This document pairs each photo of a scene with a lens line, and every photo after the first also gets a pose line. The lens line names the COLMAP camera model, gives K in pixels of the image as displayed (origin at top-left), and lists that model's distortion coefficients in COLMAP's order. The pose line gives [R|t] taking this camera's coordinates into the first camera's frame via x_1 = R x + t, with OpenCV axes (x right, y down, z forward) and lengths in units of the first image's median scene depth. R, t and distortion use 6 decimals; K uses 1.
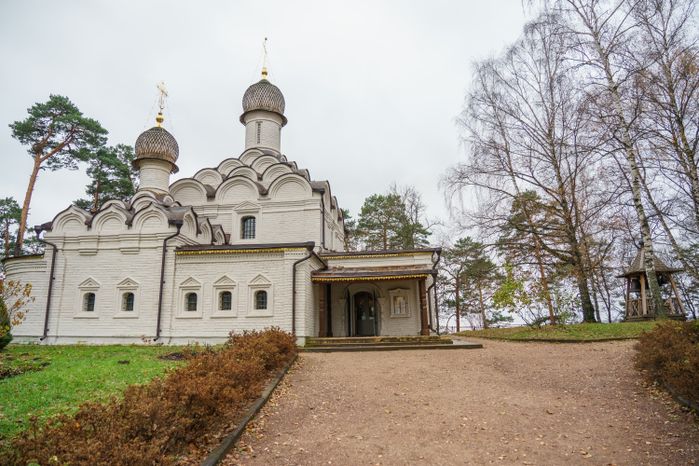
lens RADIAL K [[472.9, 0, 349.5], [0, 472.9, 233.0], [0, 0, 1]] dist [-0.002927, 0.003124]
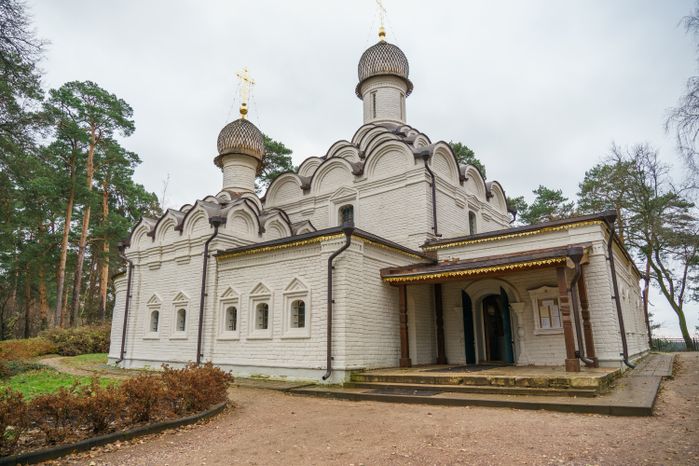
lens RADIAL K [[470.5, 0, 348.9], [0, 470.5, 236.8], [0, 0, 1]] dist [-0.003013, -0.000525]
pose [[0.860241, -0.109256, -0.498045, 0.180886], [0.105474, 0.993776, -0.035826, 0.046222], [0.498860, -0.021712, 0.866411, 0.331424]]
